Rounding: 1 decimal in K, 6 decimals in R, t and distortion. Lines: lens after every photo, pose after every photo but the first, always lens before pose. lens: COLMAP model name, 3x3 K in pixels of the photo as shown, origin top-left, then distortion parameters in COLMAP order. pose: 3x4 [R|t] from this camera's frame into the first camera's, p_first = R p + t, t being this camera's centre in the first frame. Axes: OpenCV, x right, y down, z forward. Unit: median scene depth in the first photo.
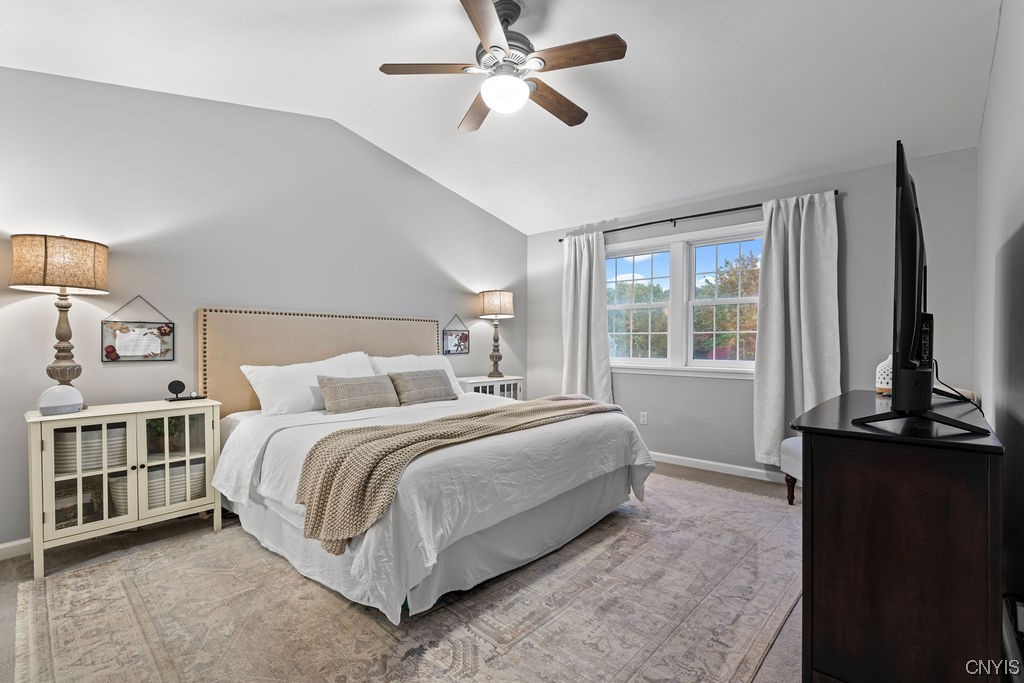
lens RADIAL K [[462.3, 0, 510.3], [0, 462.3, 342.3], [0, 0, 1]] dist [0.002970, 0.000164]
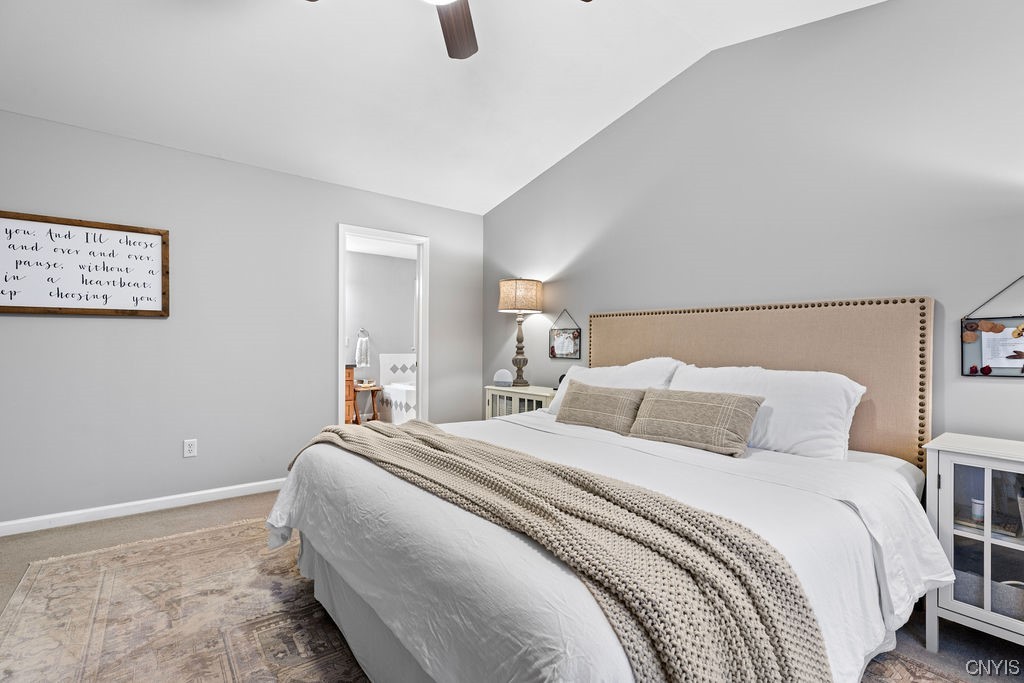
lens RADIAL K [[462.3, 0, 510.2], [0, 462.3, 345.6], [0, 0, 1]] dist [0.002970, 0.000164]
pose [[-0.164076, 0.009729, -0.986400, 0.543501], [-0.000250, 0.999951, 0.009904, -0.008347], [0.986448, 0.001871, -0.164066, 1.036278]]
